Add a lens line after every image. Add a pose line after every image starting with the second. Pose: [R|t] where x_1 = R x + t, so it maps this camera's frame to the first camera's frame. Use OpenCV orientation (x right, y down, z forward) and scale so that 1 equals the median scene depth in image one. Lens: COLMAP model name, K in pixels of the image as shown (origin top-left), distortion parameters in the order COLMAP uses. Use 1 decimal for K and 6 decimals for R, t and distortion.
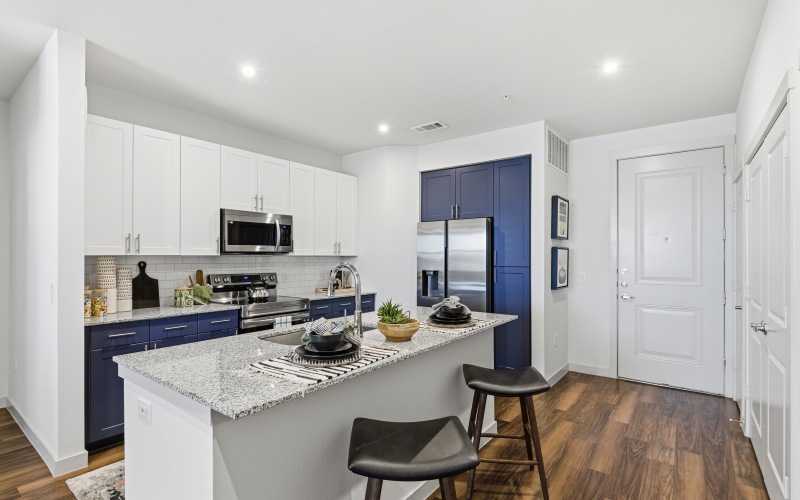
lens RADIAL K [[385.4, 0, 373.5], [0, 385.4, 253.0], [0, 0, 1]] dist [-0.000290, -0.000047]
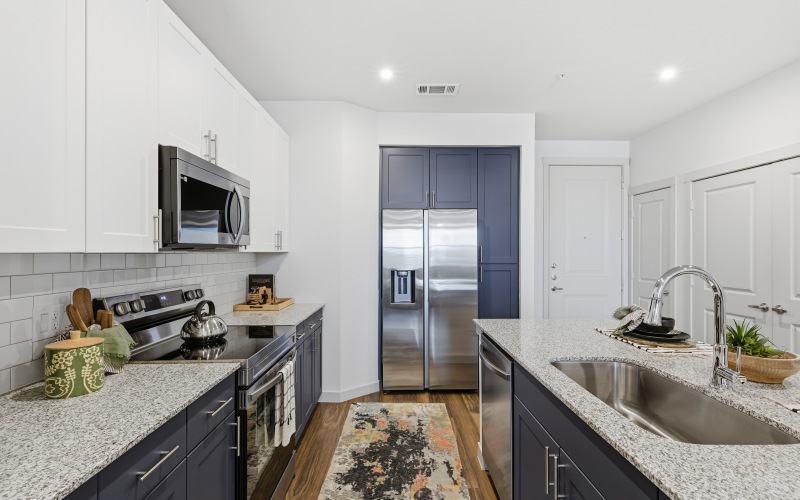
lens RADIAL K [[384.1, 0, 400.0], [0, 384.1, 250.0], [0, 0, 1]] dist [-0.000293, -0.000144]
pose [[0.765499, 0.001576, 0.643435, -0.415479], [-0.004626, 0.999985, 0.003054, 0.001186], [-0.643421, -0.005314, 0.765494, 0.437795]]
